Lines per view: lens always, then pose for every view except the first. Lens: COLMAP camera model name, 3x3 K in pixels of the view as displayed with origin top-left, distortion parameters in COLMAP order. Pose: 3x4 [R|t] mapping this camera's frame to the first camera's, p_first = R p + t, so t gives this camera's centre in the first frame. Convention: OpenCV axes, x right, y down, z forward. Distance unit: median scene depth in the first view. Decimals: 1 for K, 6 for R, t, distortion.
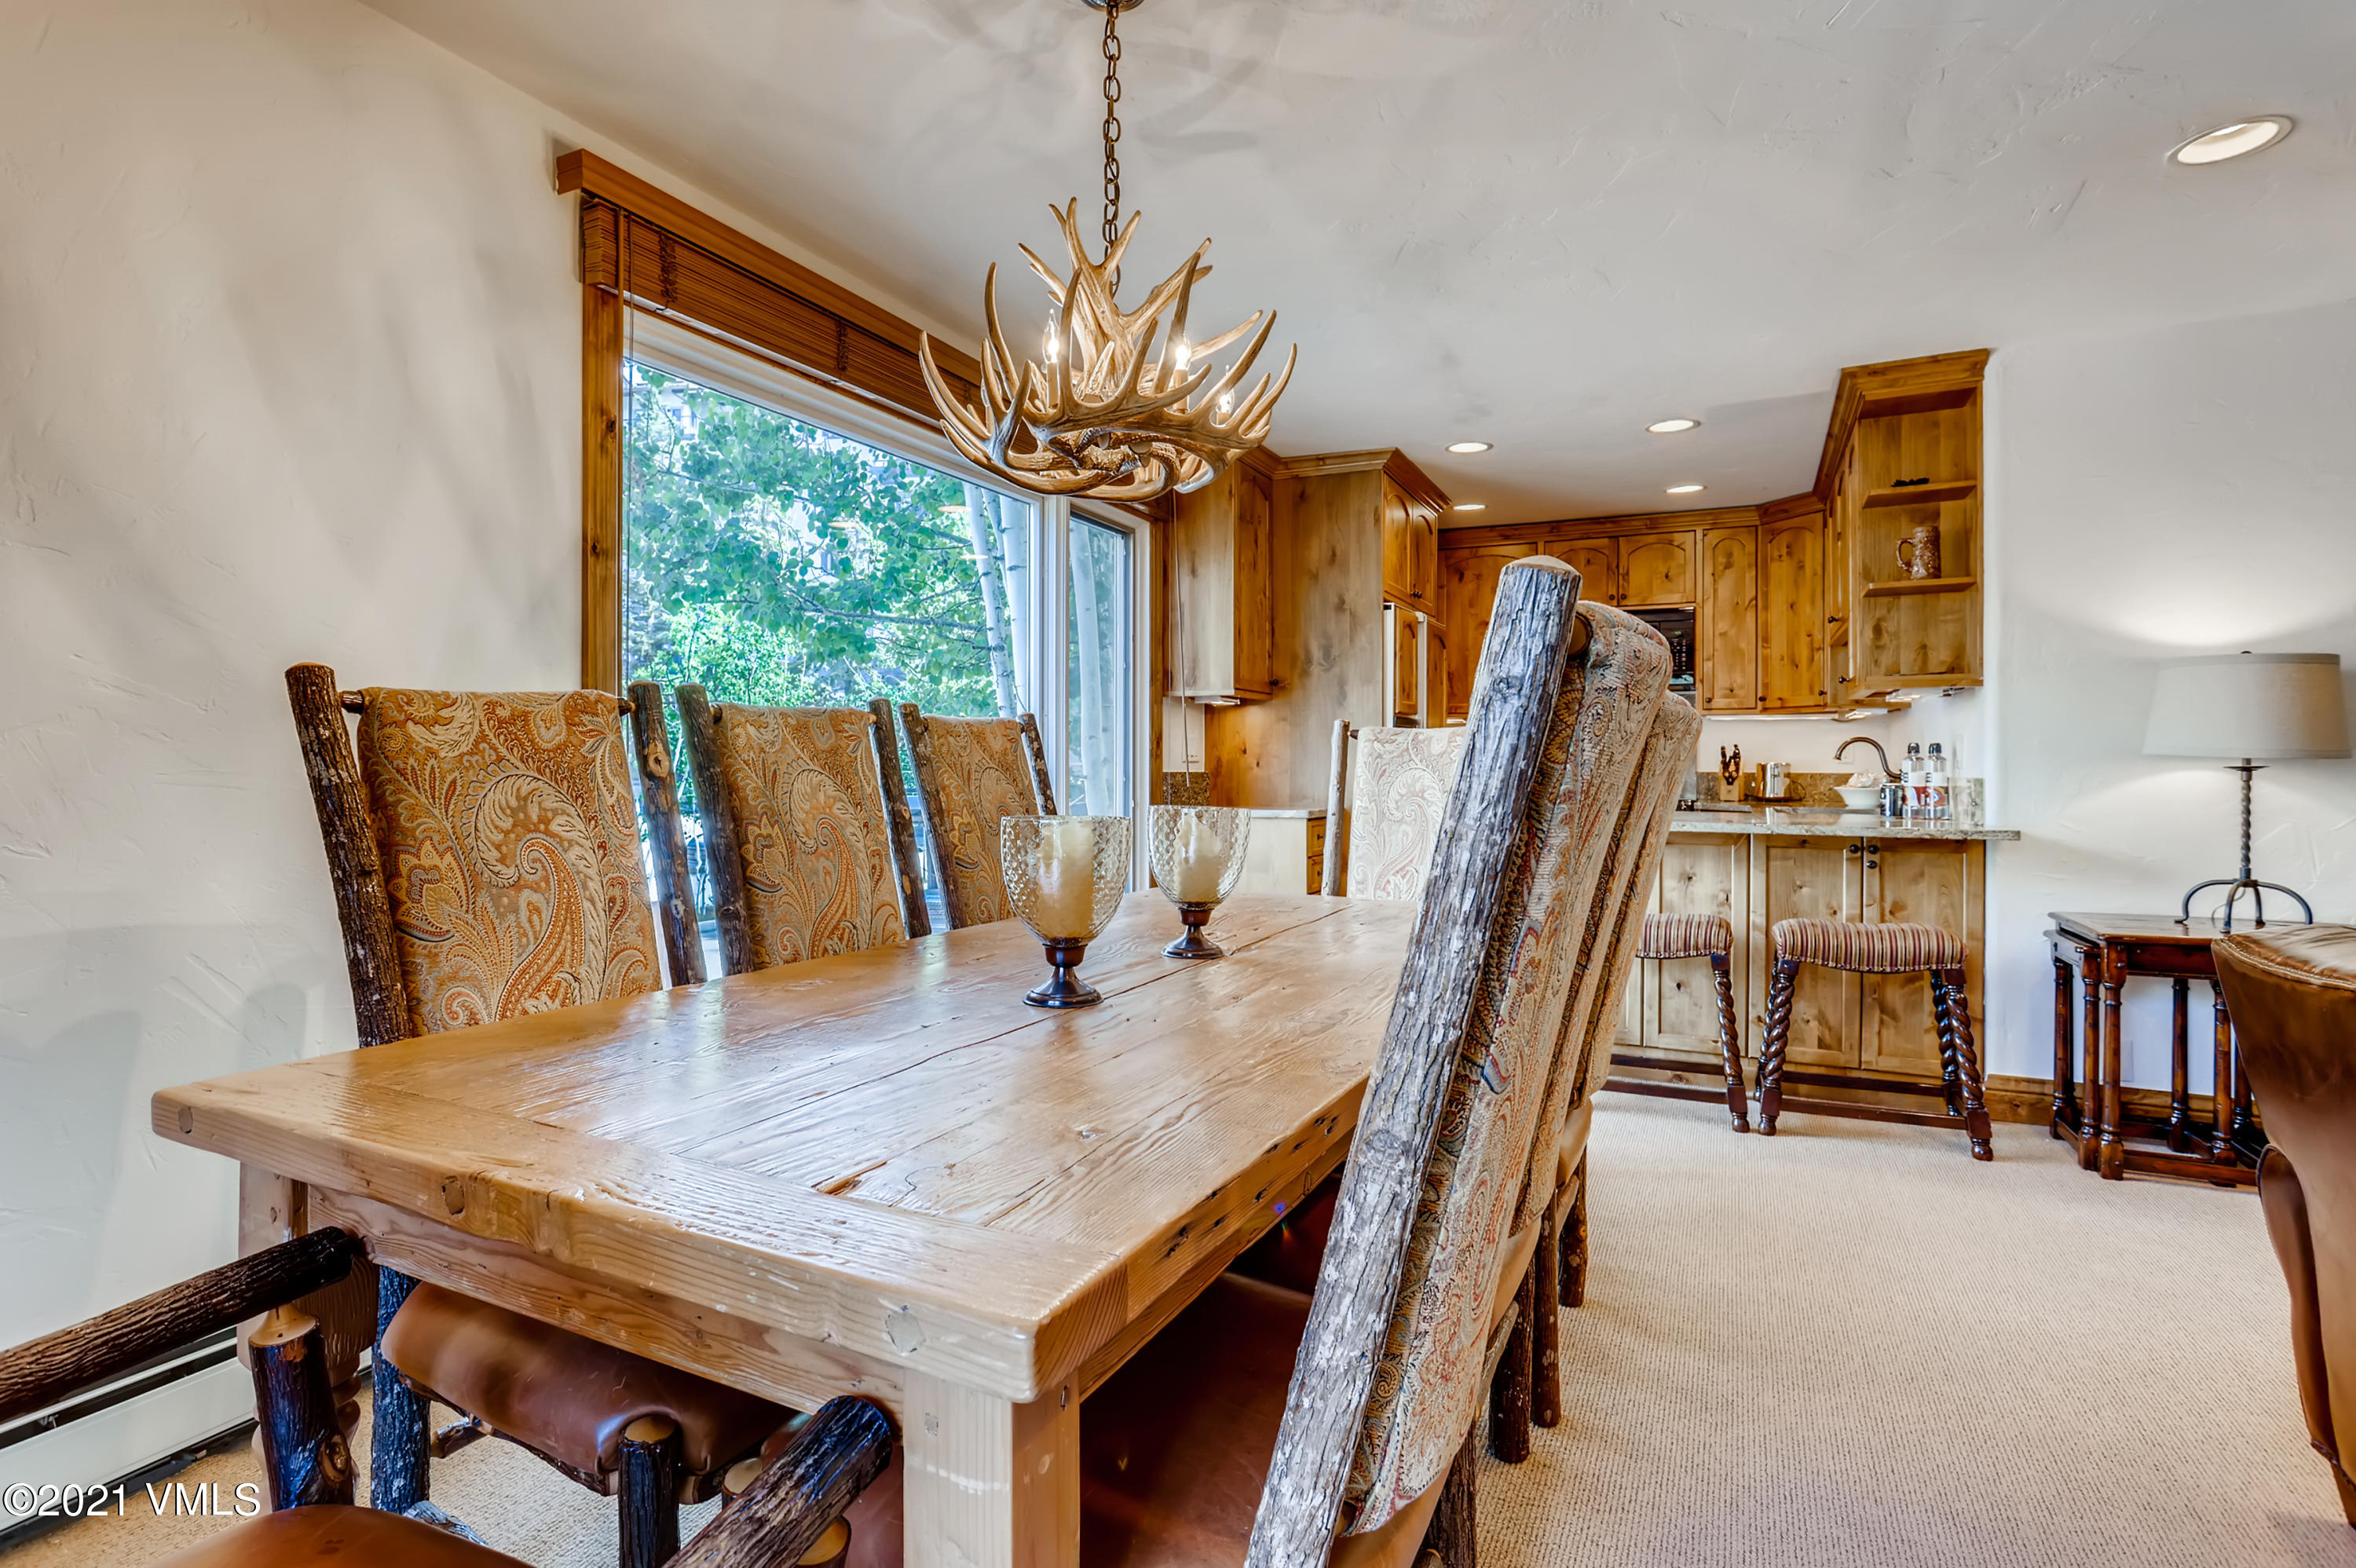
lens RADIAL K [[1158.7, 0, 1173.6], [0, 1158.7, 765.5], [0, 0, 1]] dist [-0.031183, 0.021519]
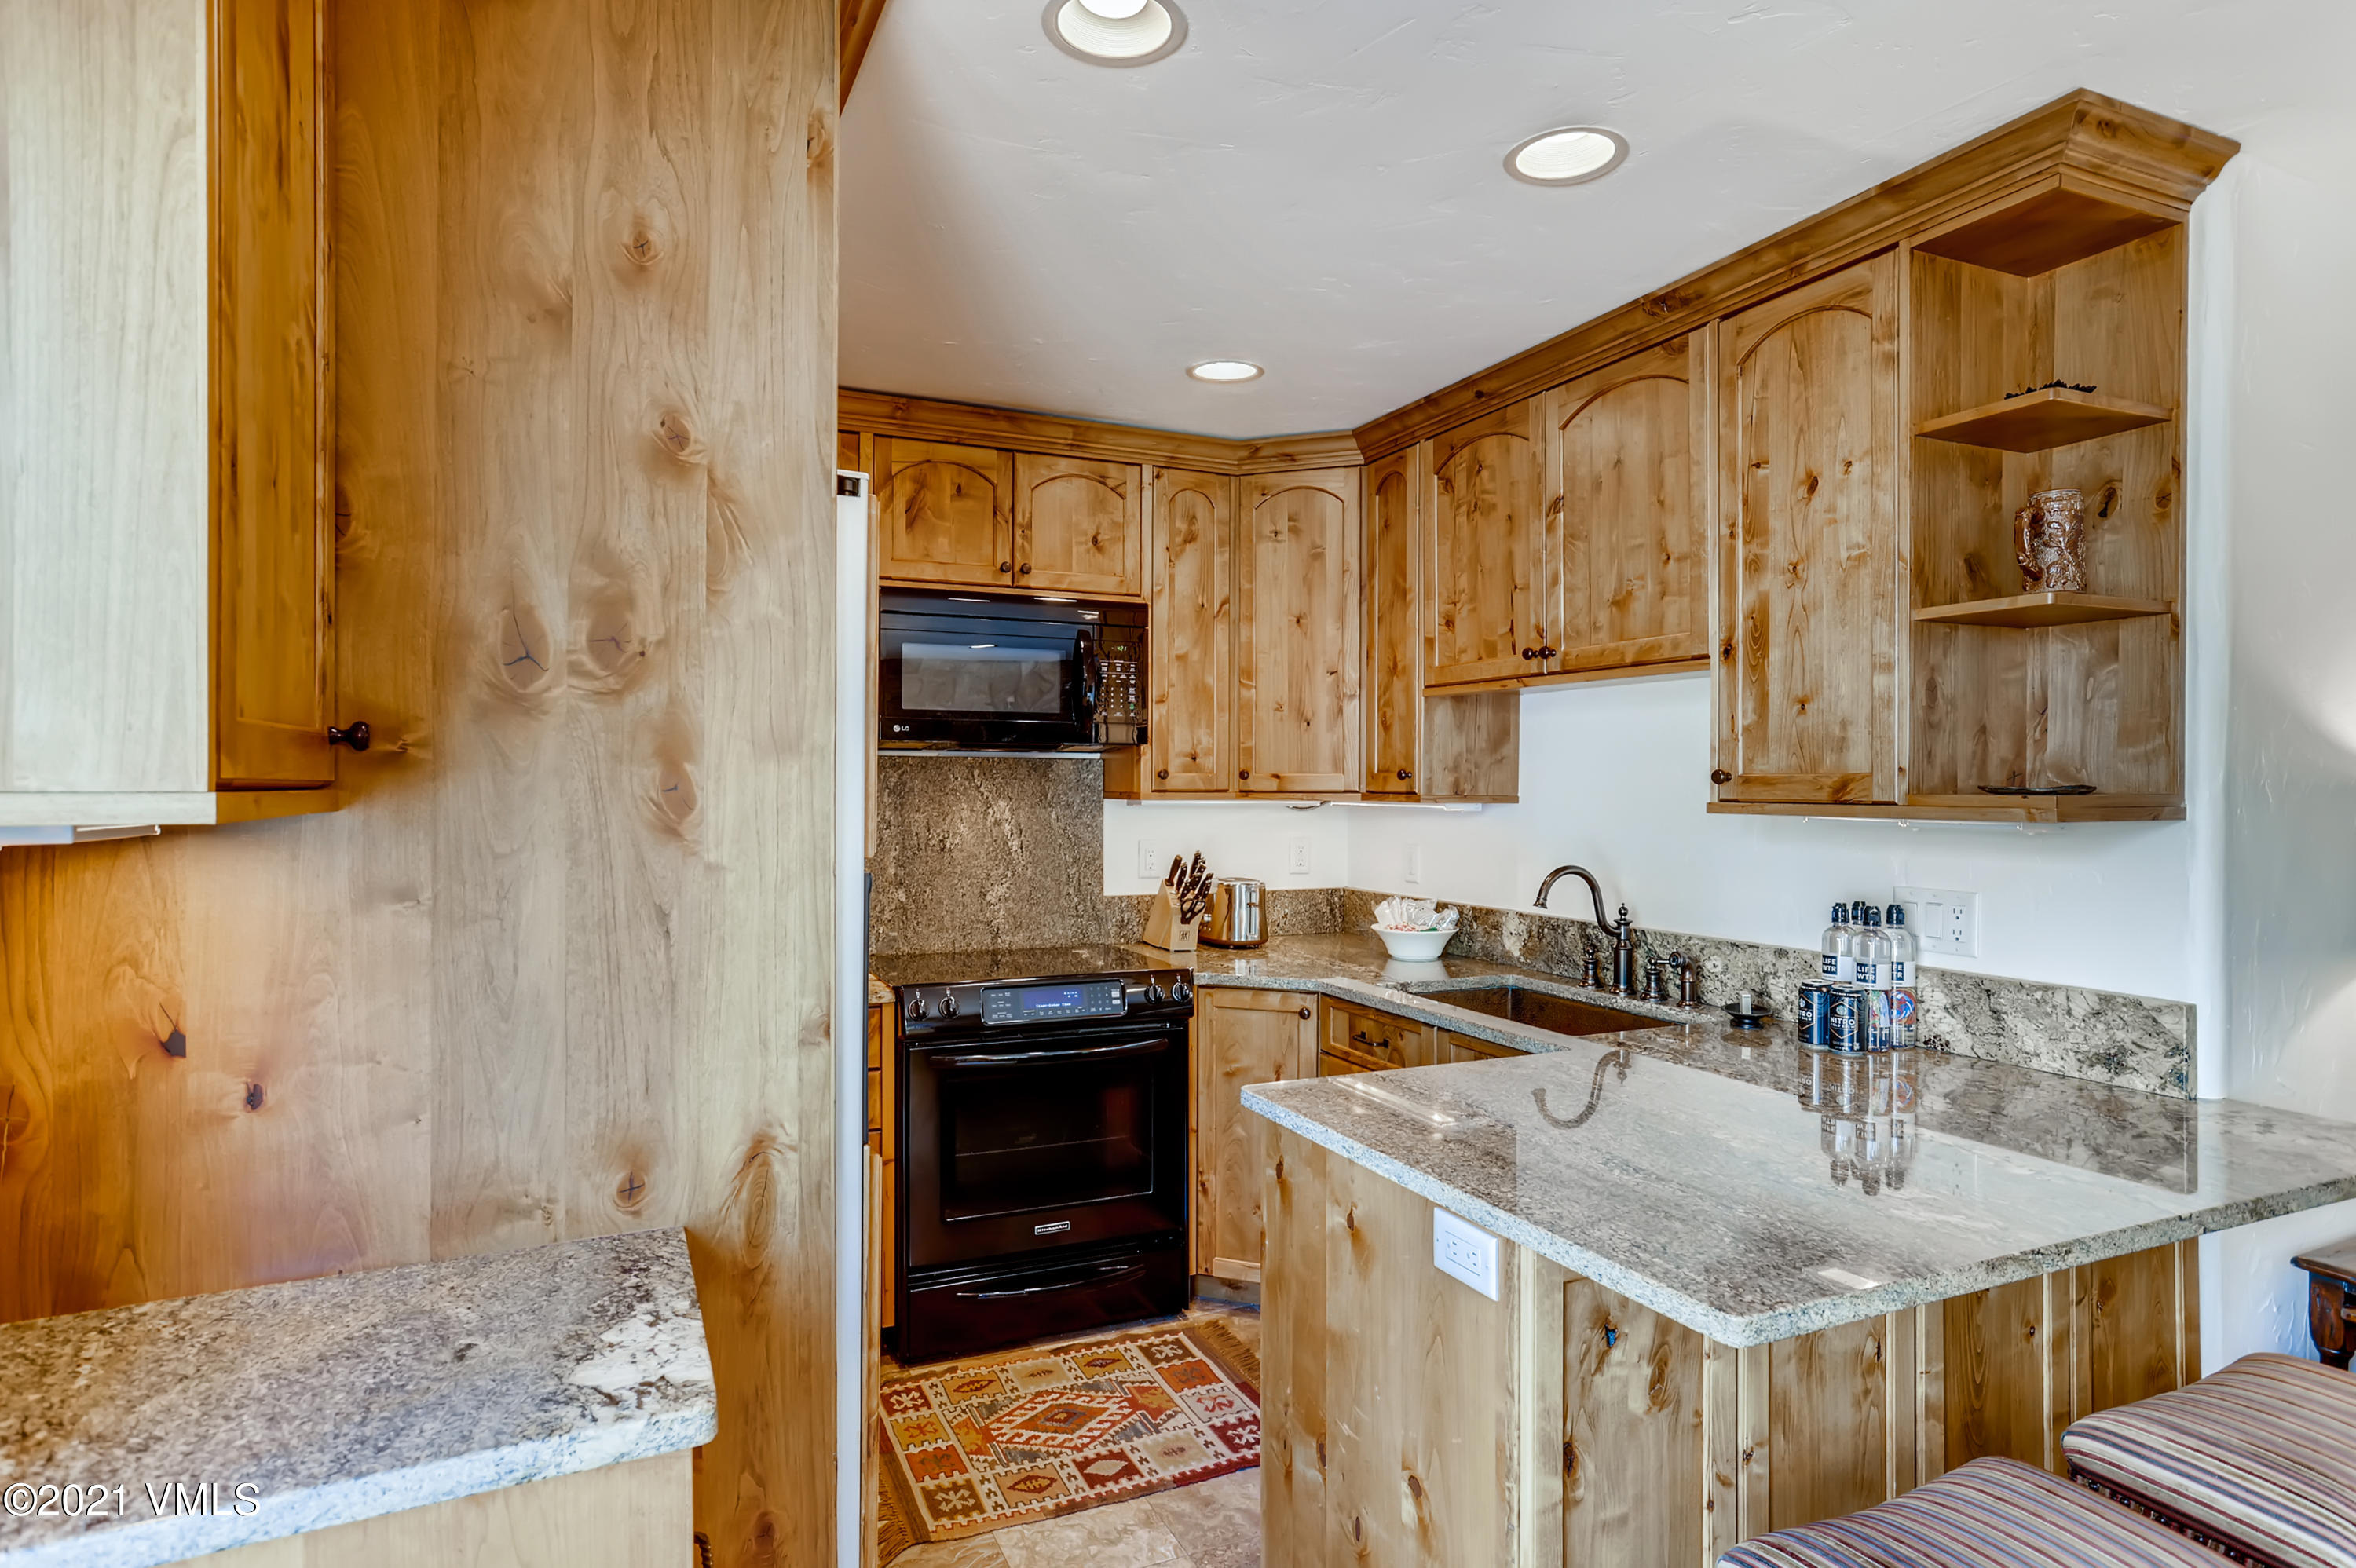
lens RADIAL K [[1260.7, 0, 1178.0], [0, 1260.7, 784.0], [0, 0, 1]] dist [-0.004526, -0.000064]
pose [[0.634490, -0.001596, 0.772929, -0.001249], [0.001305, 0.999999, 0.000993, -0.061748], [-0.772930, 0.000378, 0.634492, 0.712649]]
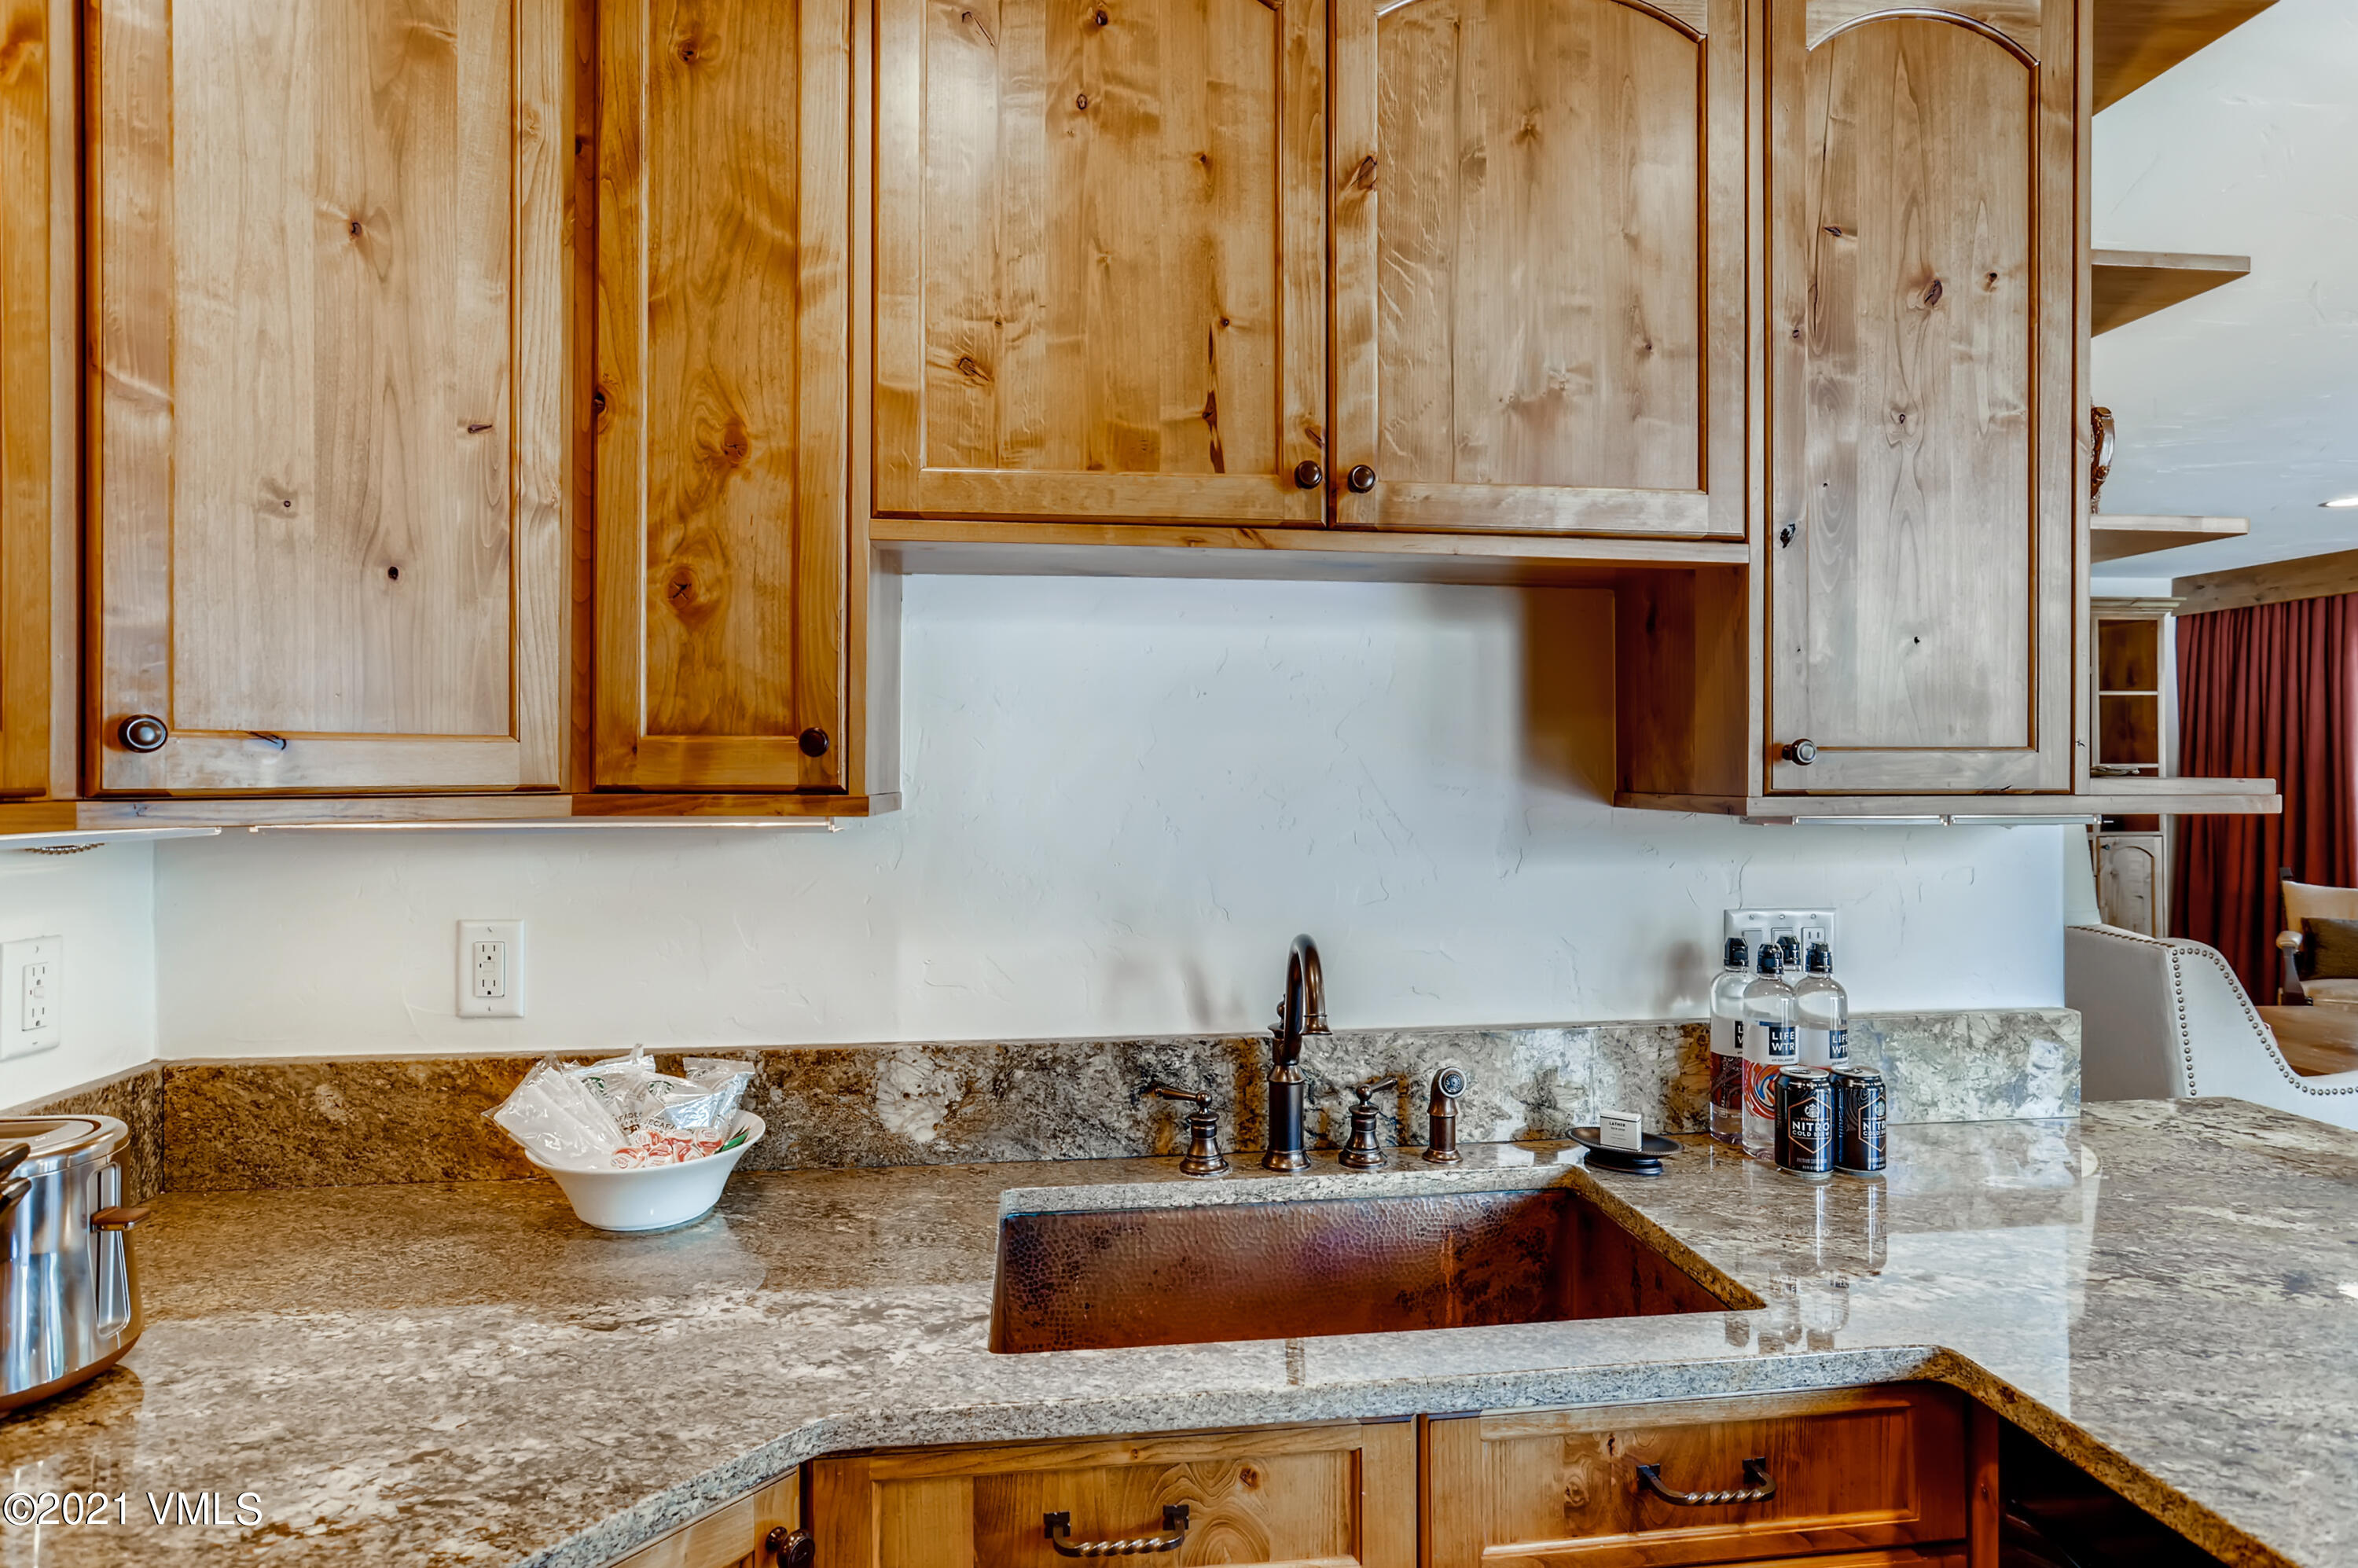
lens RADIAL K [[1249.8, 0, 1182.3], [0, 1249.8, 774.3], [0, 0, 1]] dist [-0.014840, 0.002006]
pose [[-0.541752, -0.002708, 0.840534, 0.349234], [0.002986, 0.999982, 0.005146, -0.060707], [-0.840533, 0.005298, -0.541734, 1.121333]]
